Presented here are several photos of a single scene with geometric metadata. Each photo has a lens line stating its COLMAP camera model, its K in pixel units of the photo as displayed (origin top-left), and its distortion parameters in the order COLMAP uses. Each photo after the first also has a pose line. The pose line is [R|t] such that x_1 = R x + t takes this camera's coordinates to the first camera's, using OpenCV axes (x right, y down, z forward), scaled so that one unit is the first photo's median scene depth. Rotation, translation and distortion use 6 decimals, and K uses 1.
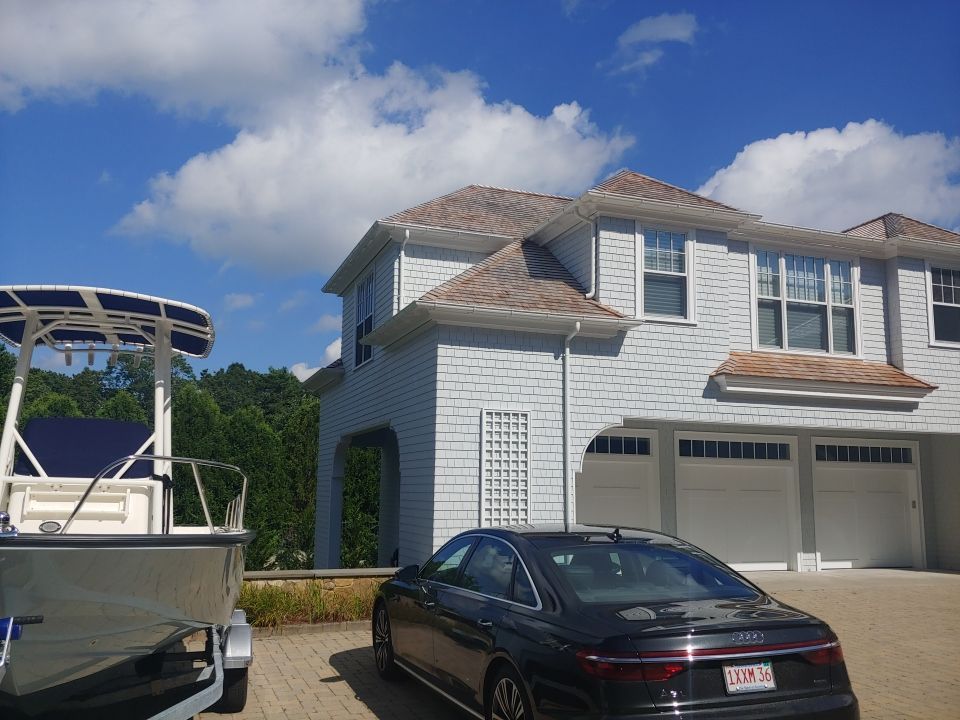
lens RADIAL K [[855.7, 0, 422.0], [0, 855.7, 368.8], [0, 0, 1]] dist [0.075339, -0.130516]
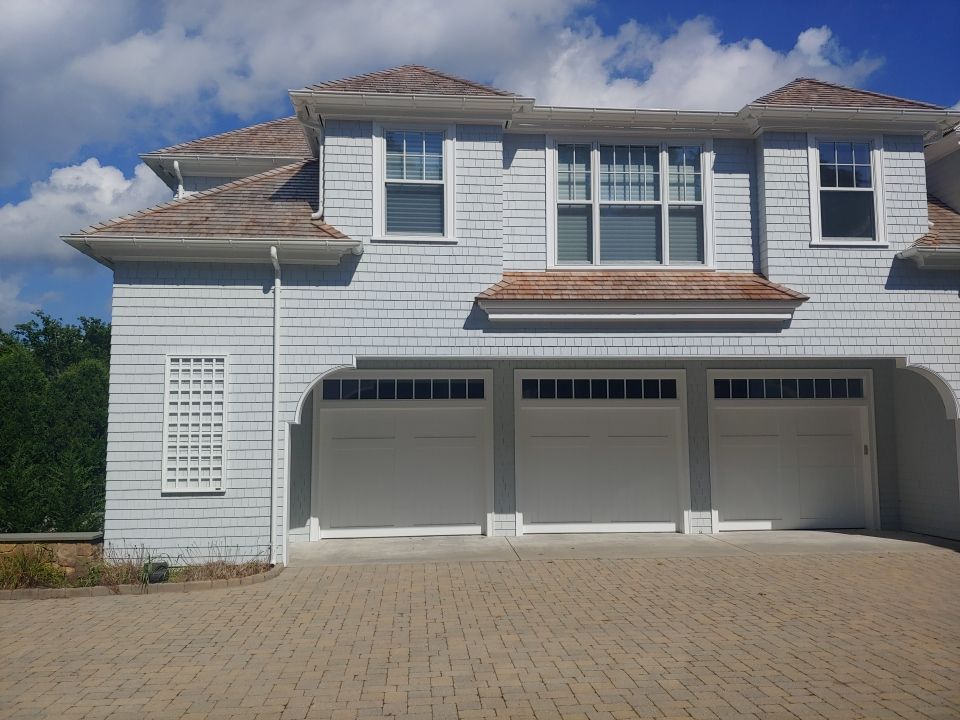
lens RADIAL K [[855.7, 0, 480.9], [0, 855.7, 366.1], [0, 0, 1]] dist [0.075339, -0.130516]
pose [[0.968879, -0.043579, -0.243669, 0.500498], [0.056006, 0.997447, 0.044304, 0.031040], [0.241117, -0.056572, 0.968846, 0.185101]]
